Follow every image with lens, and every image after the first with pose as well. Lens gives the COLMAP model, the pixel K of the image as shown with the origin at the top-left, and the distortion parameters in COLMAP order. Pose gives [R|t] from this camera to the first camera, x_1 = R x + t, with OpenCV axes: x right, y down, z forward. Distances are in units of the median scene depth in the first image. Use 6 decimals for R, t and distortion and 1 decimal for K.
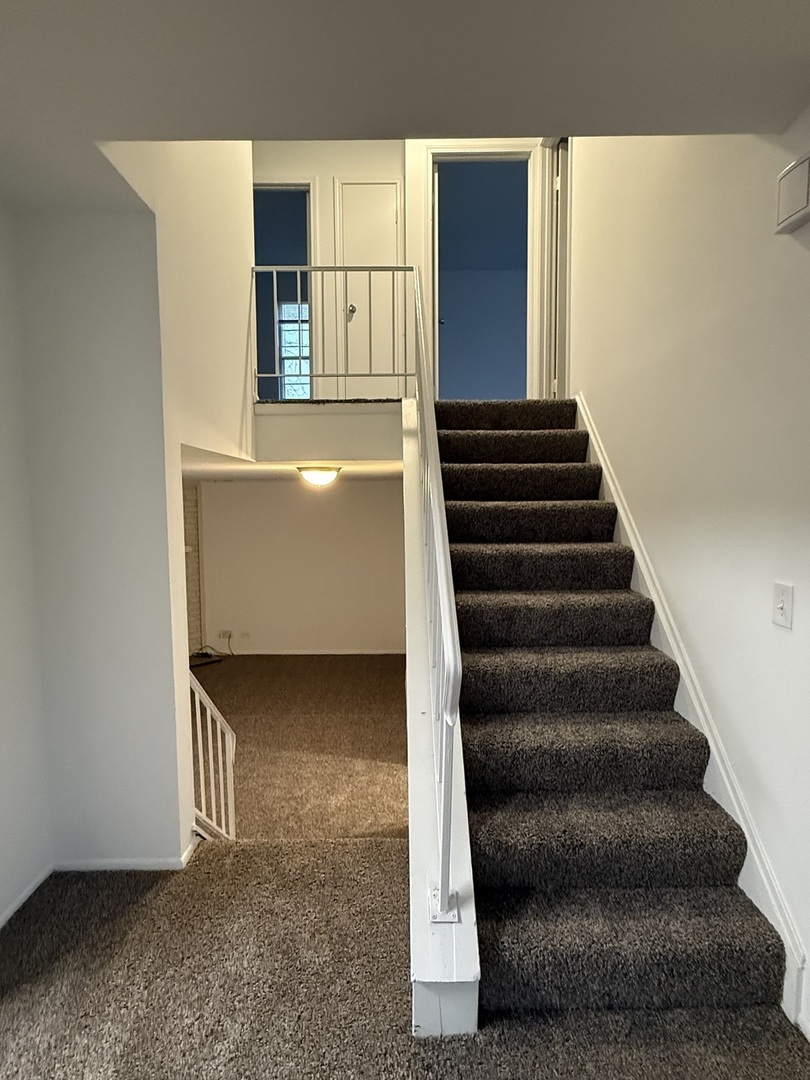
lens RADIAL K [[583.3, 0, 405.9], [0, 583.3, 541.4], [0, 0, 1]] dist [-0.005251, 0.002650]
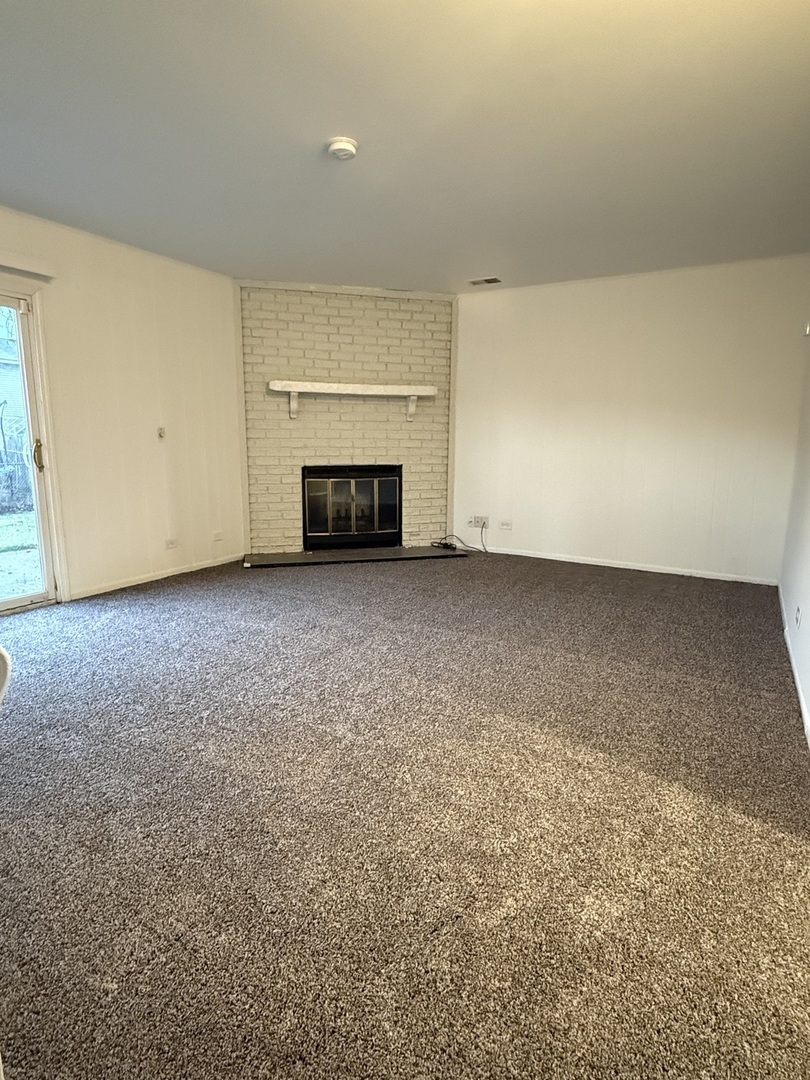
lens RADIAL K [[583.3, 0, 404.4], [0, 583.3, 538.9], [0, 0, 1]] dist [-0.005251, 0.002650]
pose [[0.862361, 0.102579, -0.495794, -0.050095], [-0.051685, 0.991980, 0.115341, 0.142613], [0.503650, -0.073840, 0.860747, 0.480567]]
